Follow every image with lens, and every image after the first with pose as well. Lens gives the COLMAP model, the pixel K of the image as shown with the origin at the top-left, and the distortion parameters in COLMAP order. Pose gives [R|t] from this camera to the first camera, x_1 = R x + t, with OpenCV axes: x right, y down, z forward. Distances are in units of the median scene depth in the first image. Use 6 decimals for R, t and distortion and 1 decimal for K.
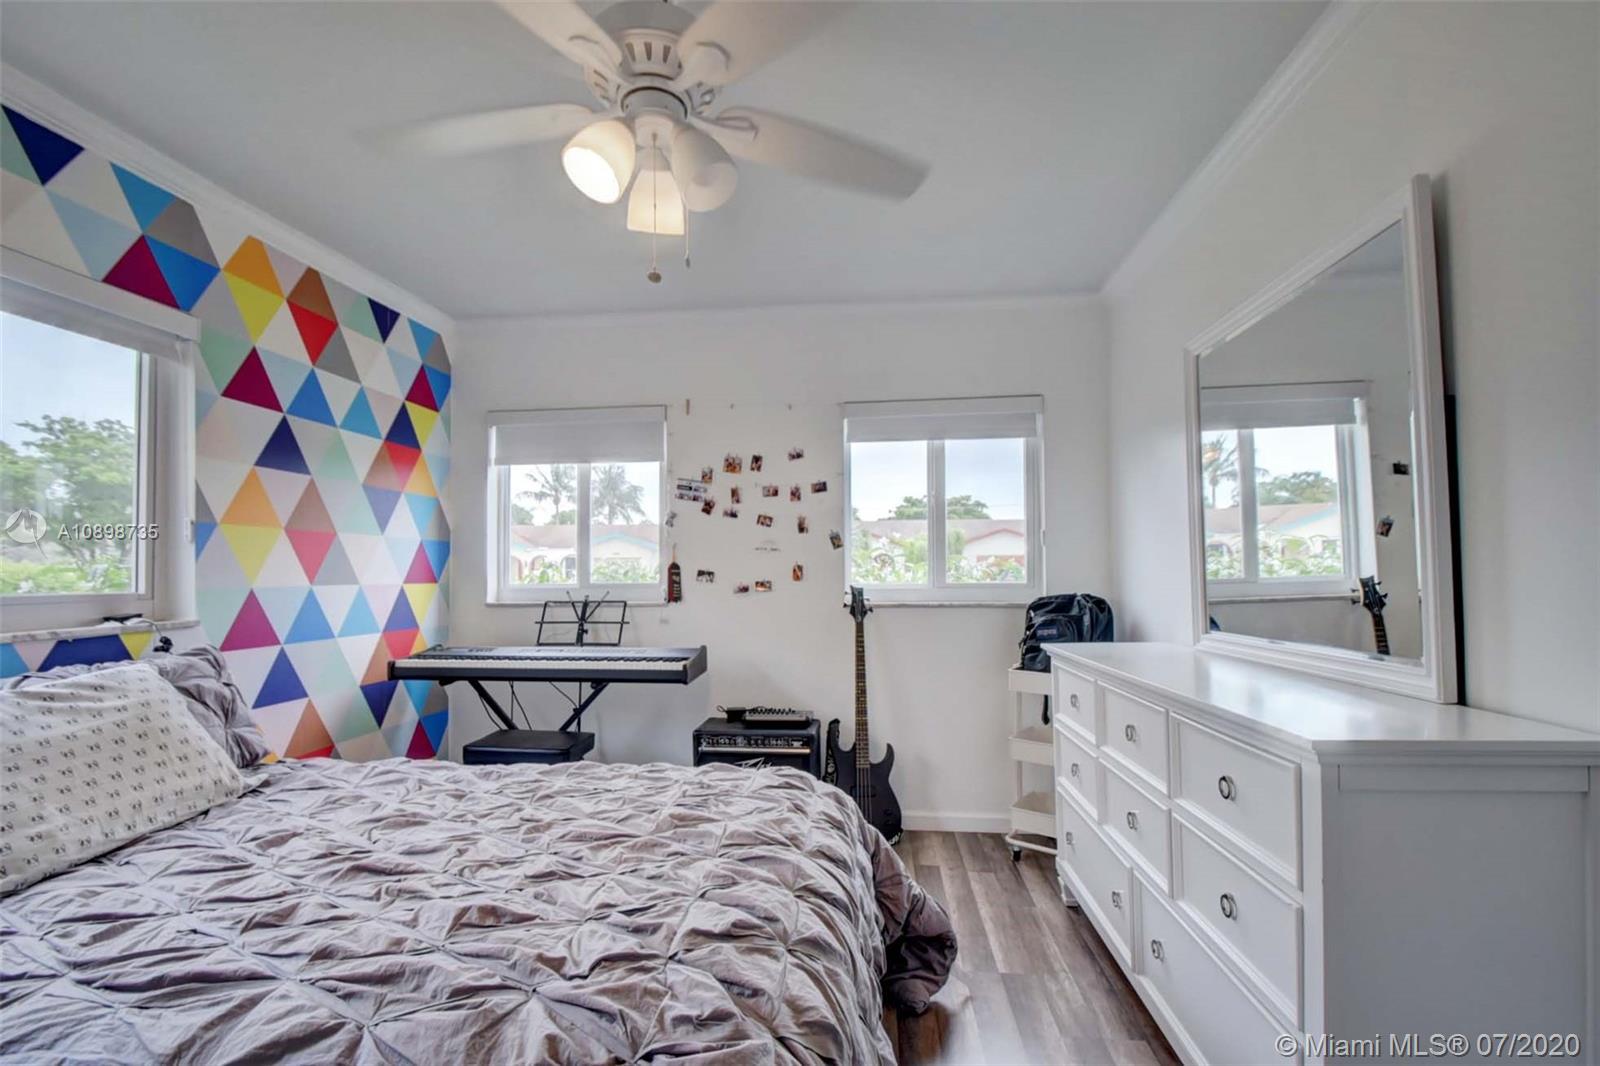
lens RADIAL K [[701.3, 0, 790.7], [0, 701.3, 558.0], [0, 0, 1]] dist [0.002099, -0.009706]
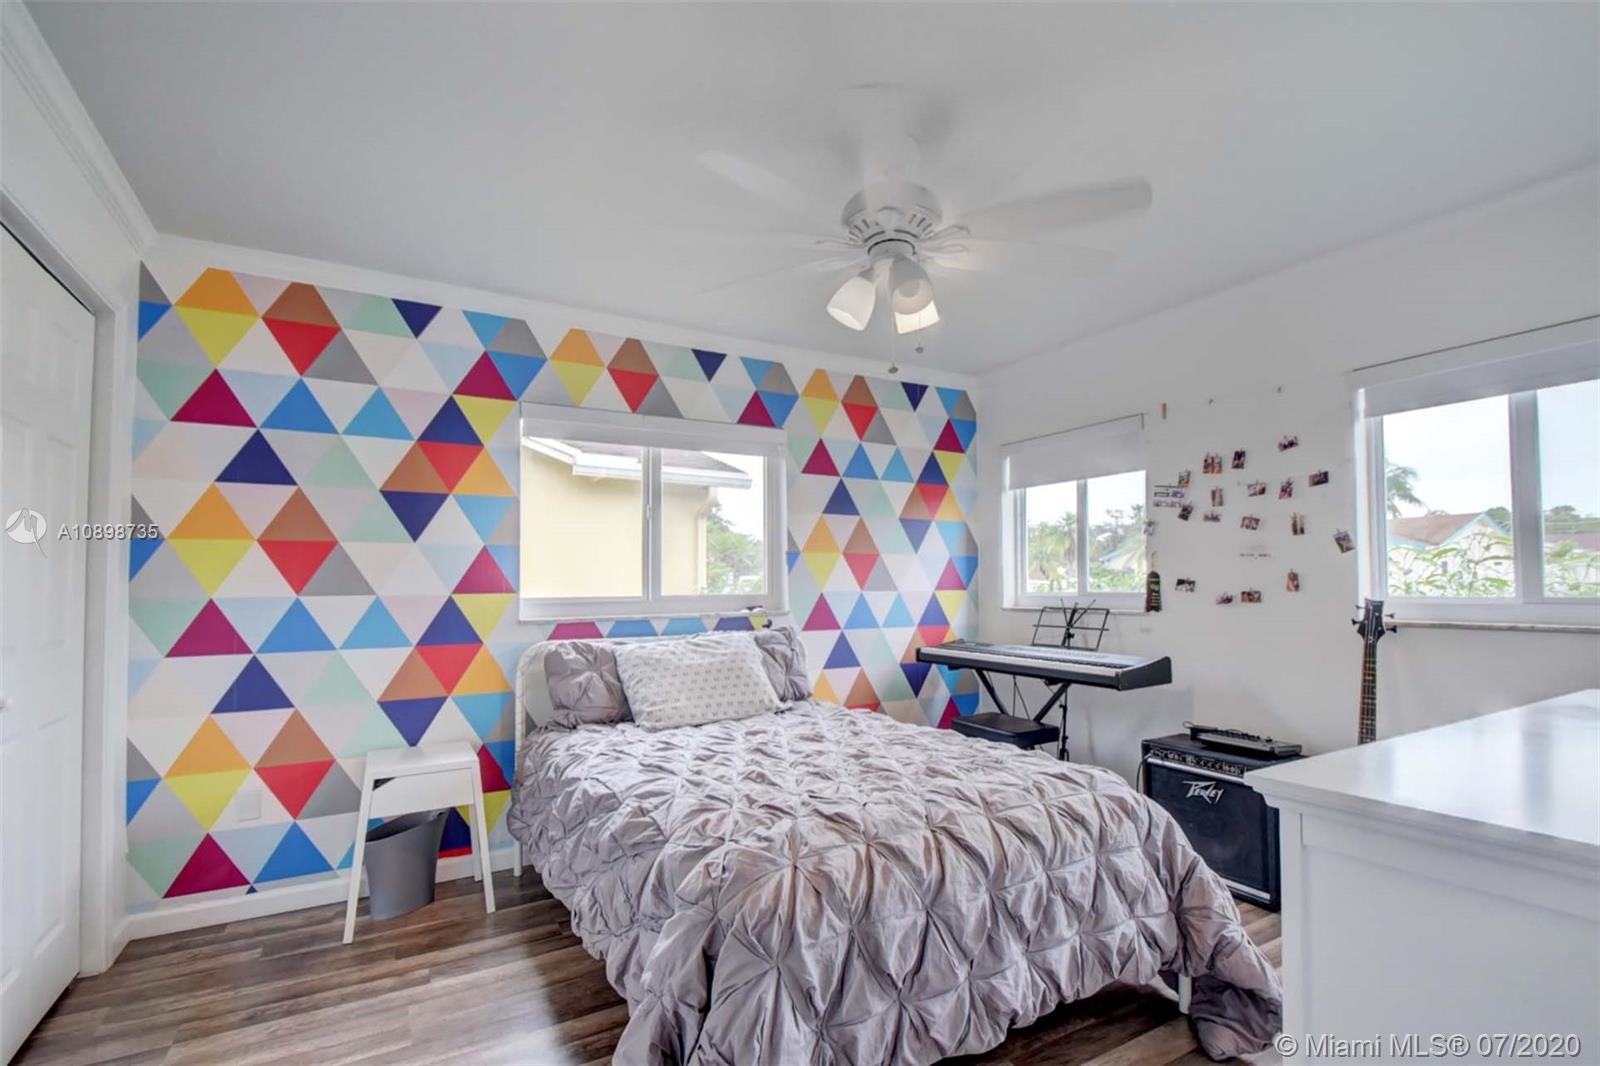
lens RADIAL K [[701.3, 0, 790.7], [0, 701.3, 558.0], [0, 0, 1]] dist [0.002099, -0.009706]
pose [[0.598586, -0.027271, -0.800594, 0.370770], [0.018206, 0.999625, -0.020439, -0.001644], [0.800852, -0.002341, 0.598858, 0.001698]]
